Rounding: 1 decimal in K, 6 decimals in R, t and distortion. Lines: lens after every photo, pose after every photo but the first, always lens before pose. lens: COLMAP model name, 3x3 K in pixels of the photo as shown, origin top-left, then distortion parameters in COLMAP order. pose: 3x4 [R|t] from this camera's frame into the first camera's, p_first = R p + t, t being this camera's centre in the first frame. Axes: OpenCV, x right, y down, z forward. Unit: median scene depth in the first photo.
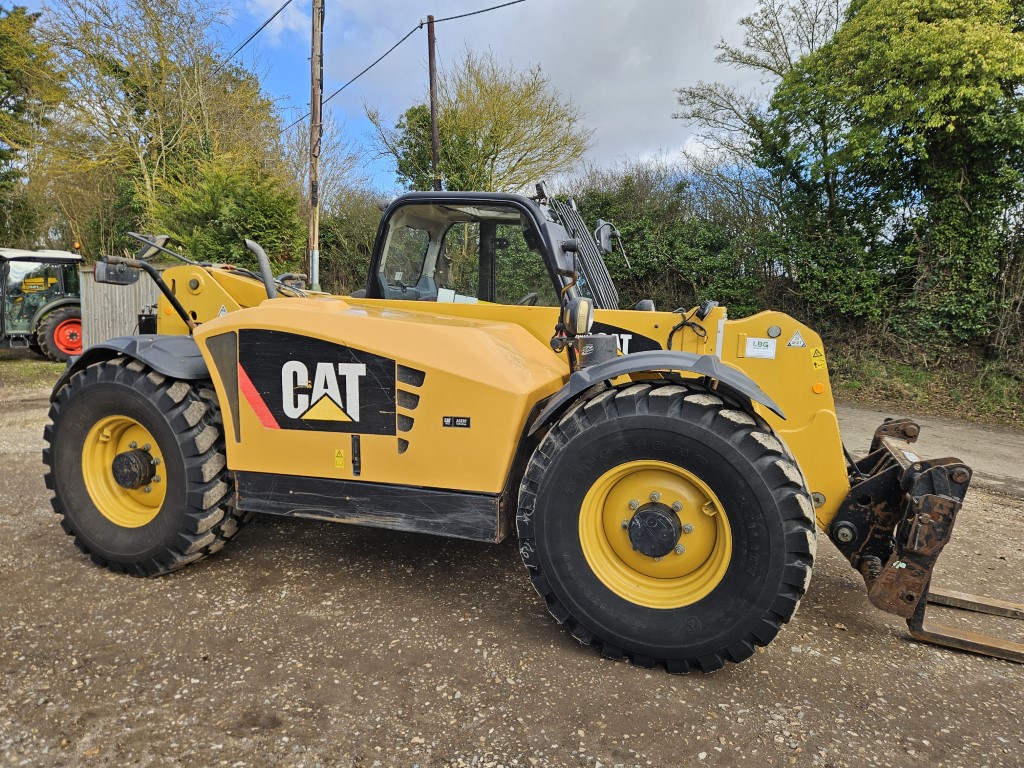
lens RADIAL K [[686.1, 0, 510.6], [0, 686.1, 373.0], [0, 0, 1]] dist [0.082886, -0.073925]
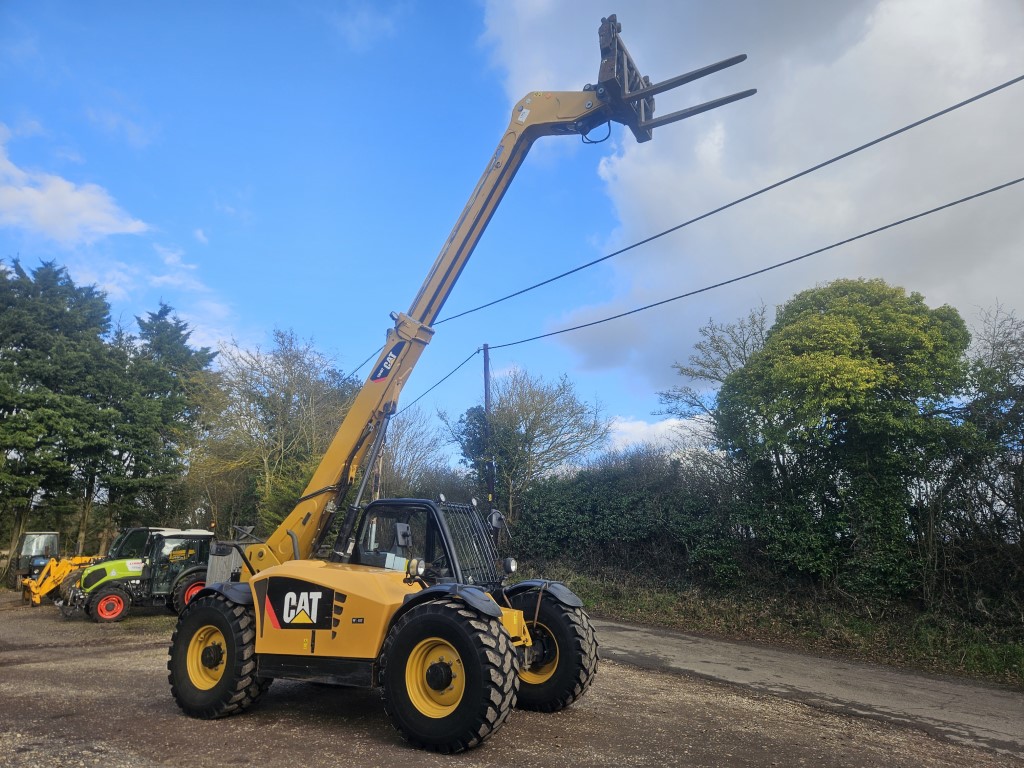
lens RADIAL K [[686.1, 0, 510.6], [0, 686.1, 373.0], [0, 0, 1]] dist [0.082886, -0.073925]
pose [[0.987442, -0.052690, -0.148938, 0.501823], [-0.005098, 0.931628, -0.363378, 0.092363], [0.157901, 0.359574, 0.919660, -0.767413]]
